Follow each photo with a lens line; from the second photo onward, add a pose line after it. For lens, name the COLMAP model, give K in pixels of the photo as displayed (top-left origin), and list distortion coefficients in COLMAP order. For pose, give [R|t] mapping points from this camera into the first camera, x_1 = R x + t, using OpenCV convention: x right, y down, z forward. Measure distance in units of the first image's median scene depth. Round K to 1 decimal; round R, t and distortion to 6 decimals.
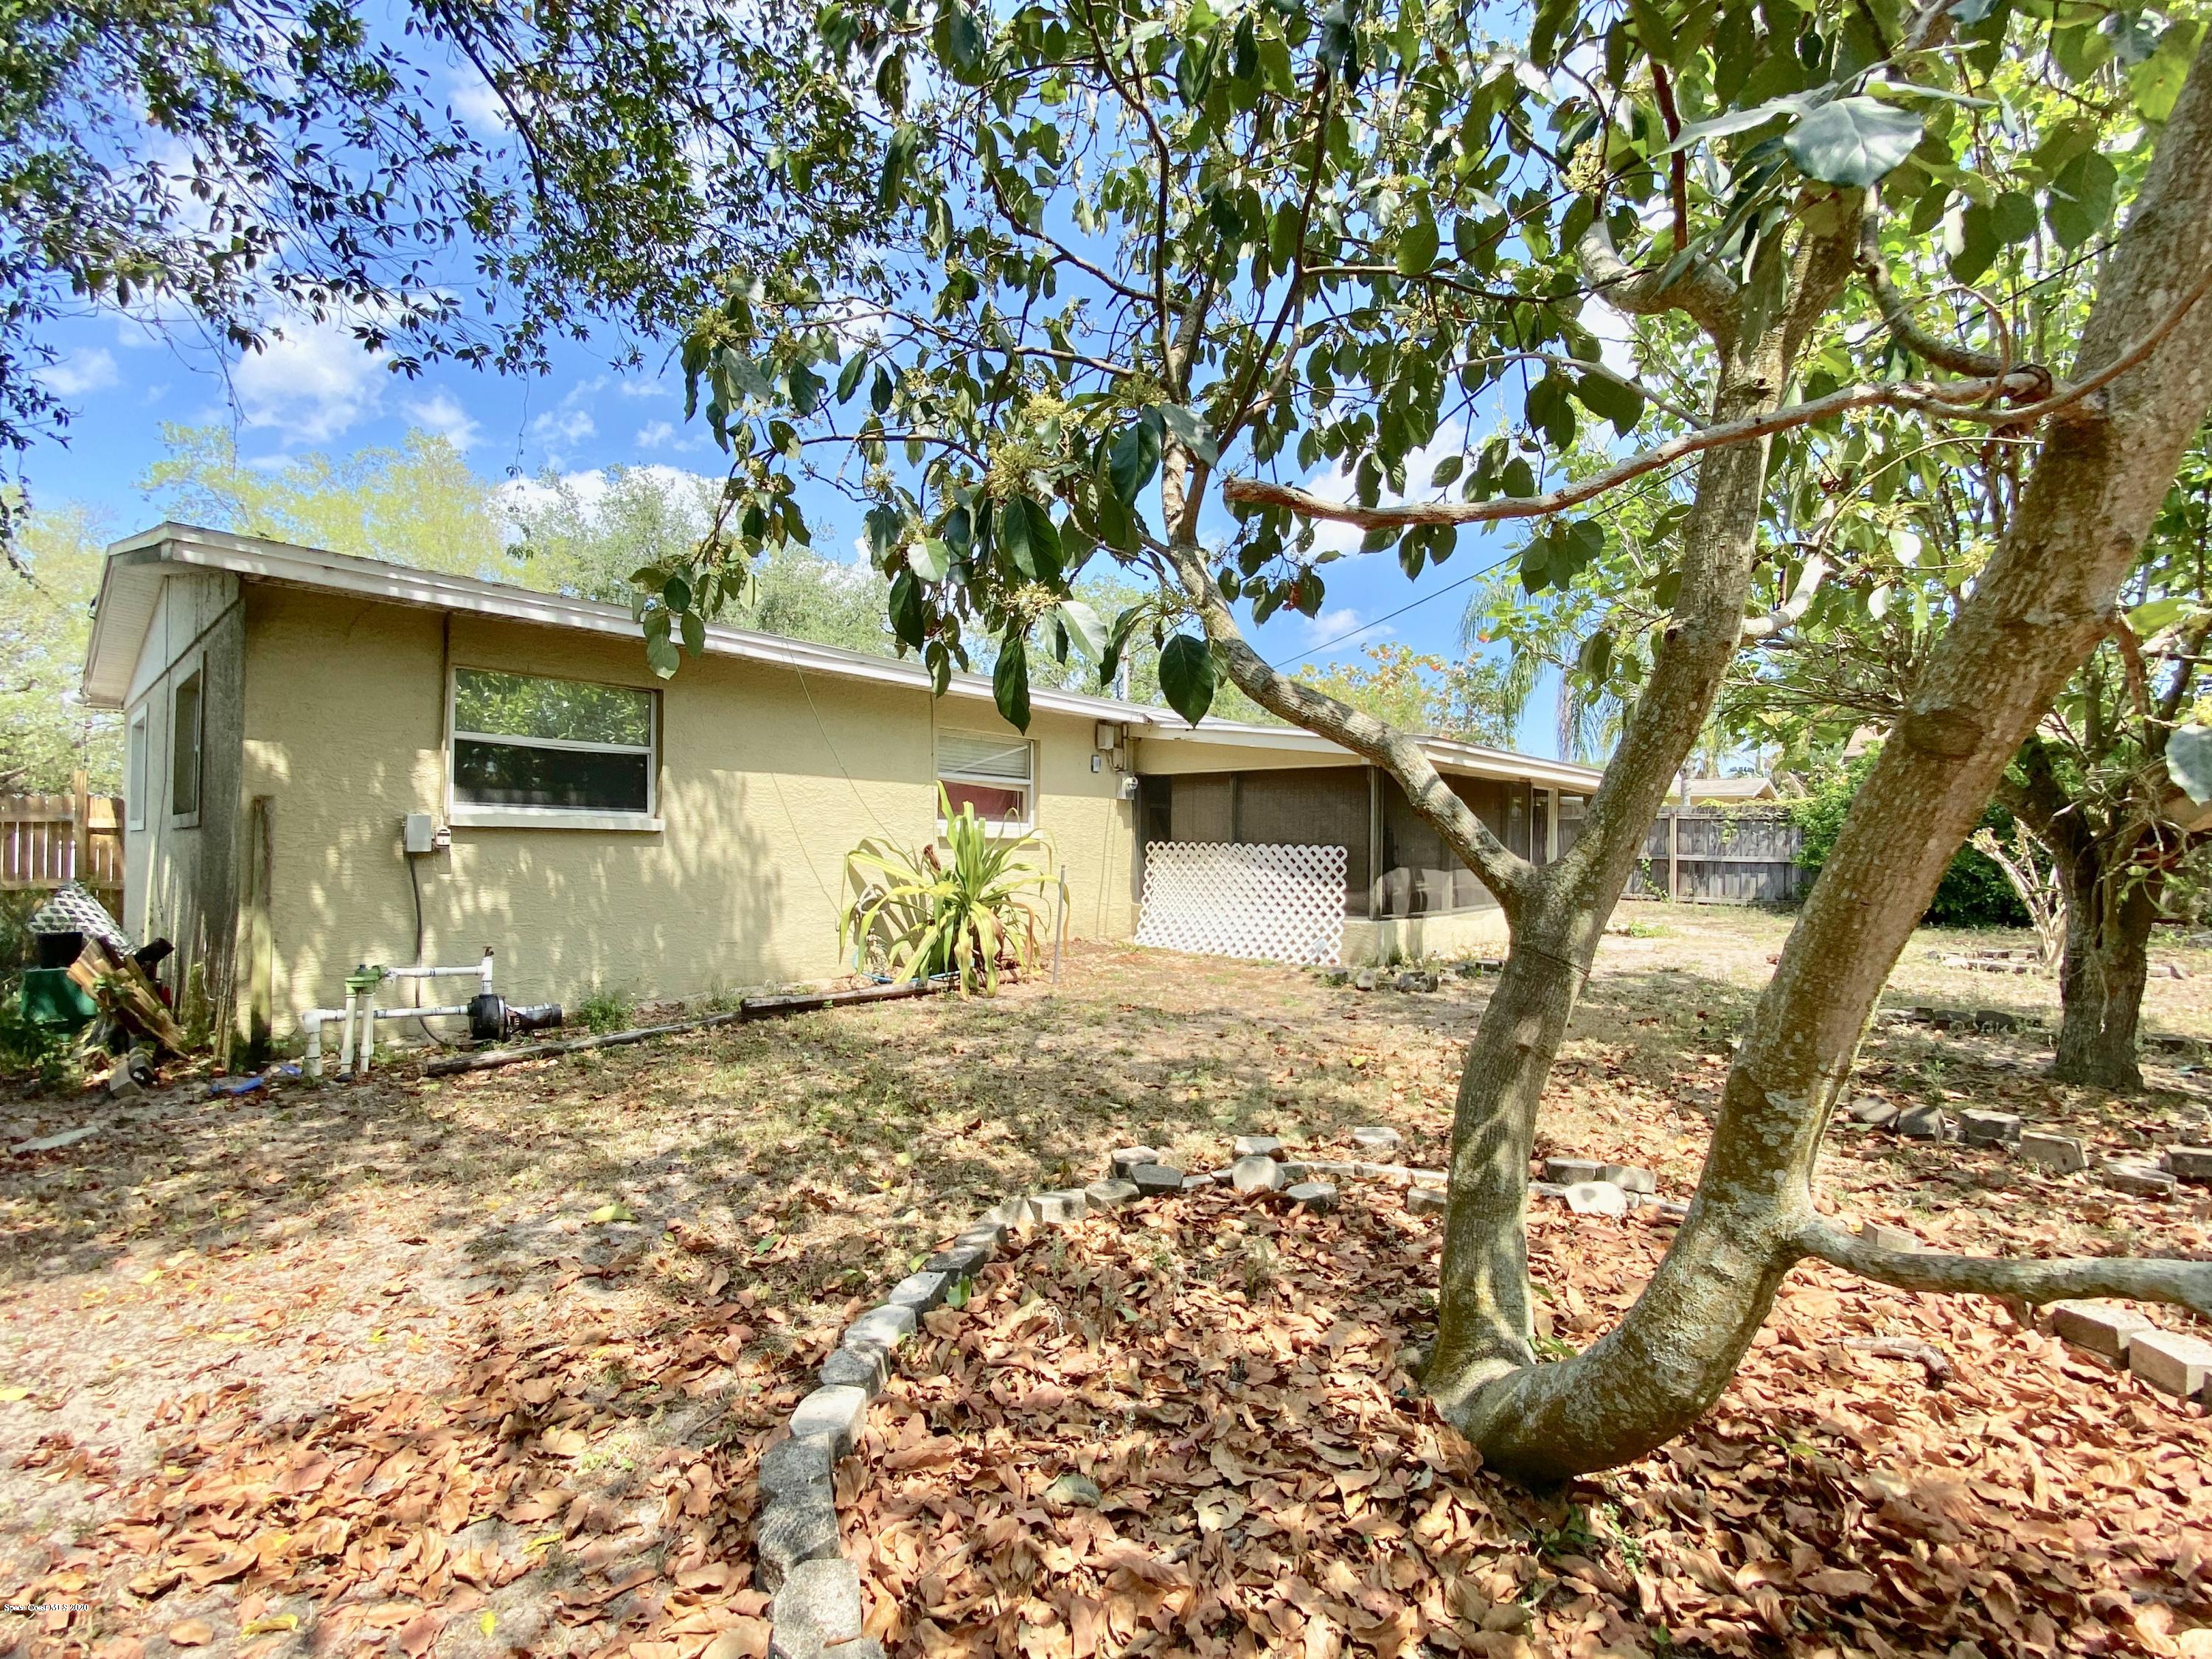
lens RADIAL K [[969.9, 0, 1102.6], [0, 969.9, 798.8], [0, 0, 1]] dist [0.010904, -0.012512]
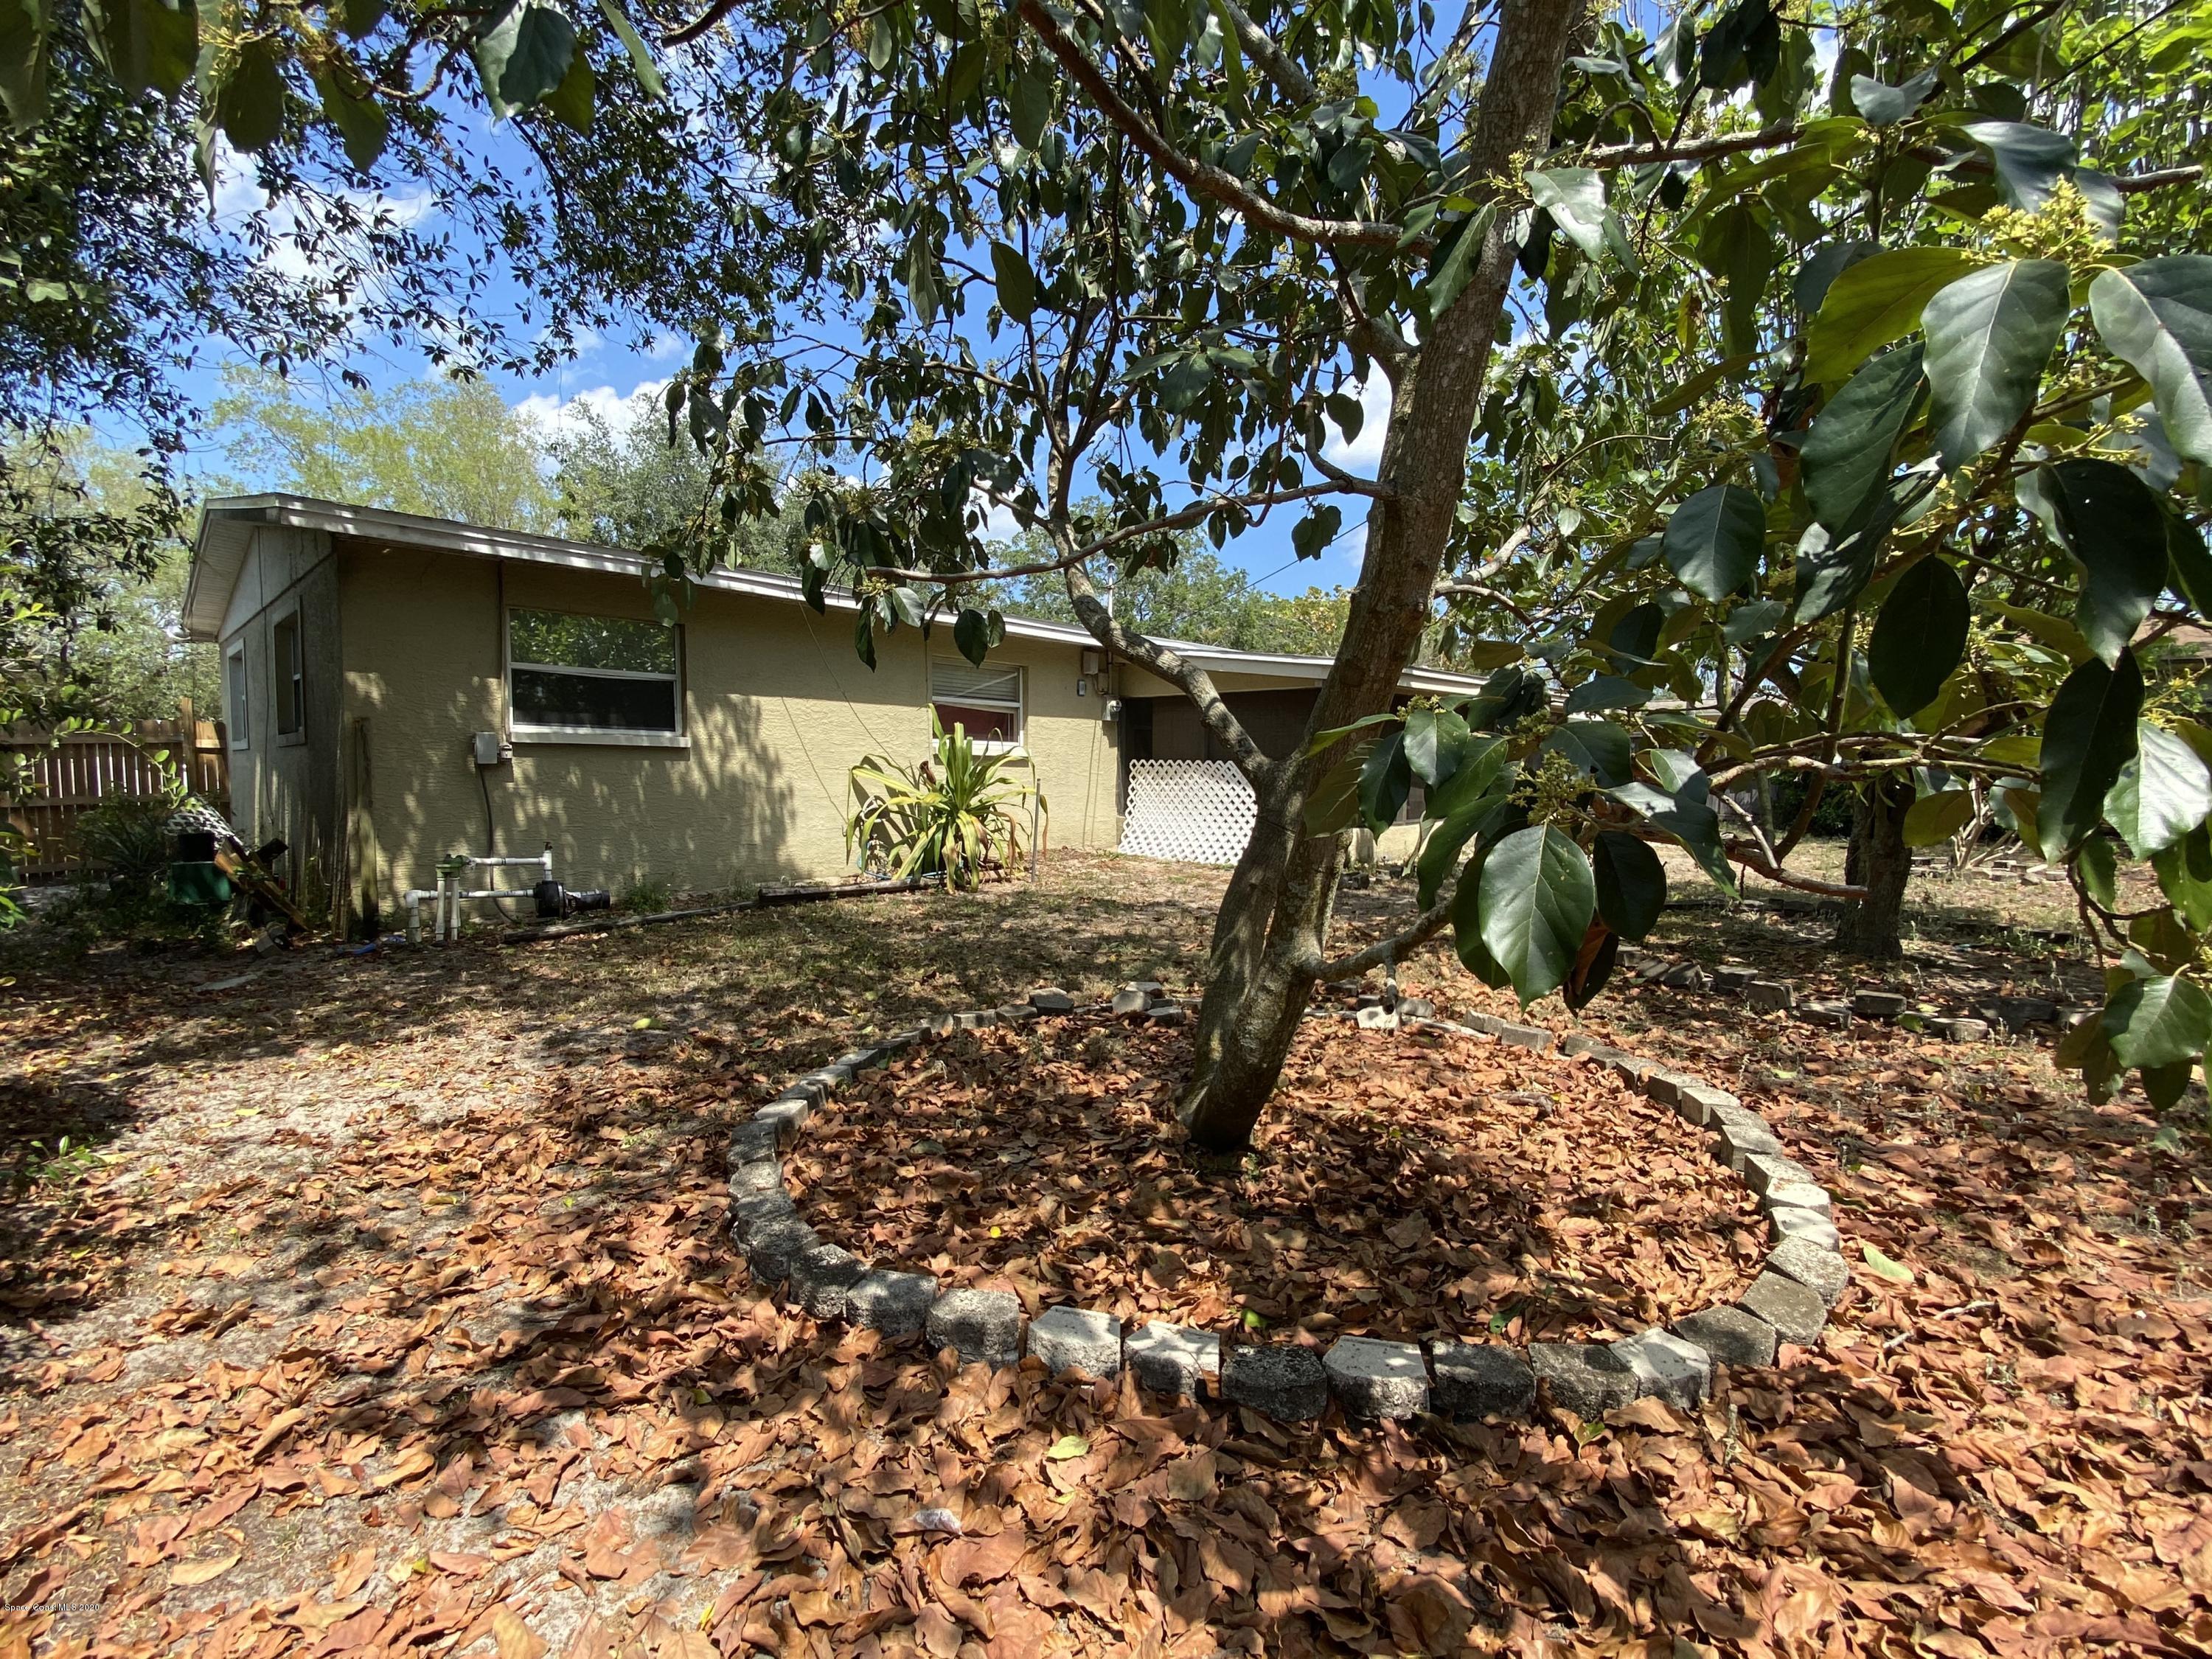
lens RADIAL K [[969.9, 0, 1102.6], [0, 969.9, 798.8], [0, 0, 1]] dist [0.010904, -0.012512]
pose [[0.999256, 0.000582, -0.038560, 0.111820], [0.002399, 0.997010, 0.077236, 0.006850], [0.038490, -0.077271, 0.996267, -0.186442]]
